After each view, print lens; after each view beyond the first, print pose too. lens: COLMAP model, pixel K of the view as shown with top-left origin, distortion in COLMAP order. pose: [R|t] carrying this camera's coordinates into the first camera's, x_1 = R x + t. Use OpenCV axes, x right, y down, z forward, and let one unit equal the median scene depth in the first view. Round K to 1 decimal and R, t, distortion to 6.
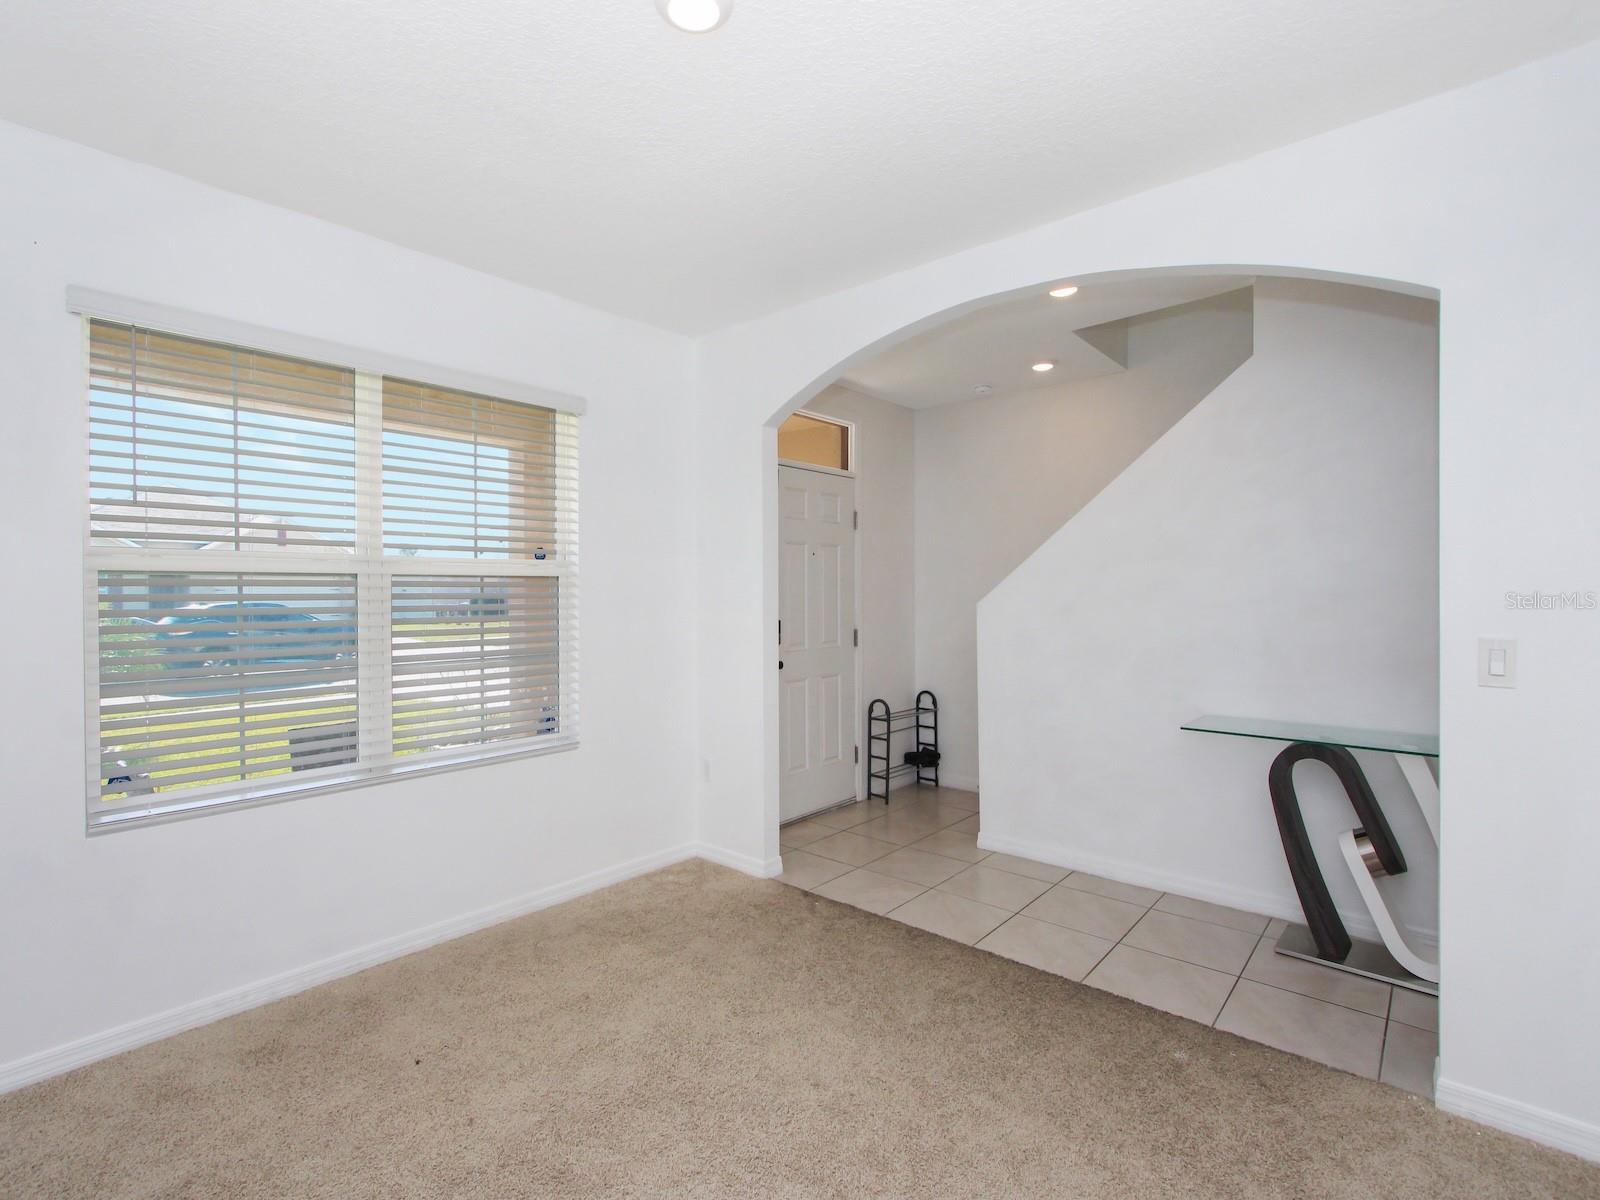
lens RADIAL K [[749.7, 0, 800.0], [0, 749.7, 600.0], [0, 0, 1]] dist [-0.019186, -0.000003]
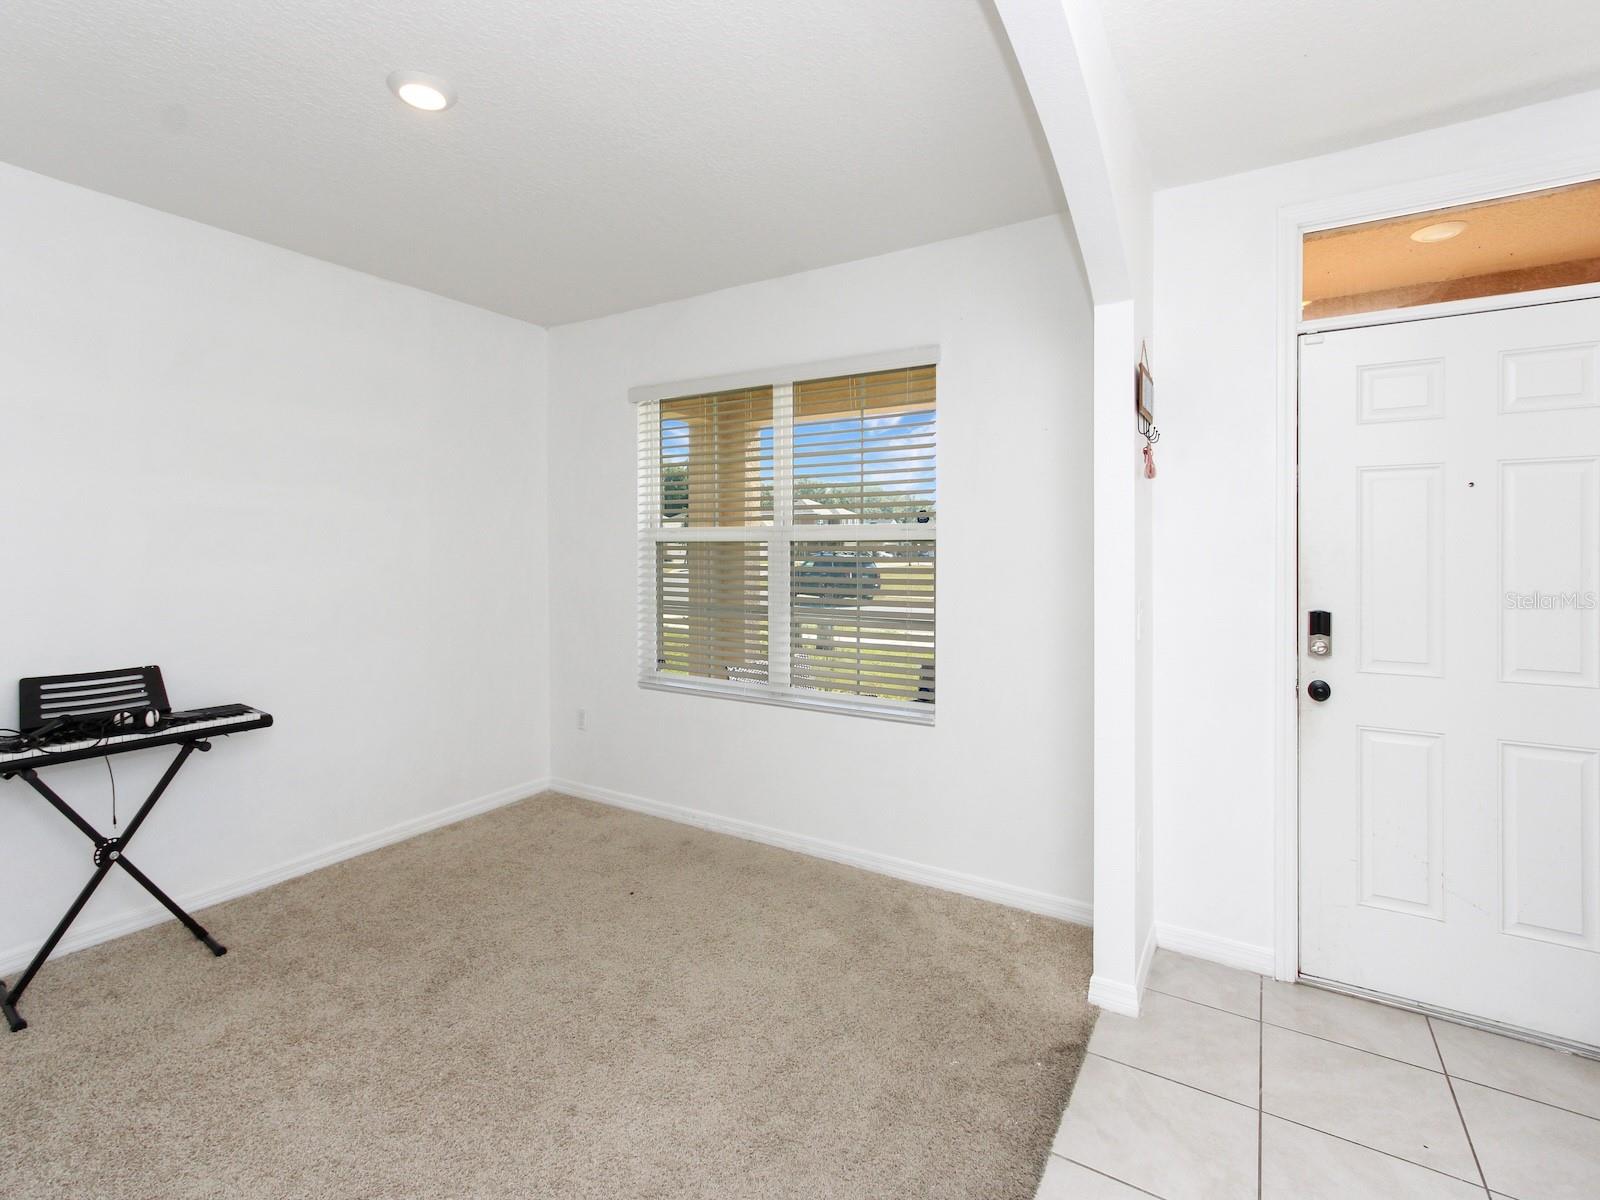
lens RADIAL K [[744.0, 0, 801.2], [0, 744.0, 559.4], [0, 0, 1]] dist [0.001131, 0.000510]
pose [[0.174952, 0.011285, -0.984512, 0.657677], [-0.018189, 0.999801, 0.008228, -0.013222], [0.984409, 0.016467, 0.175123, 0.770166]]
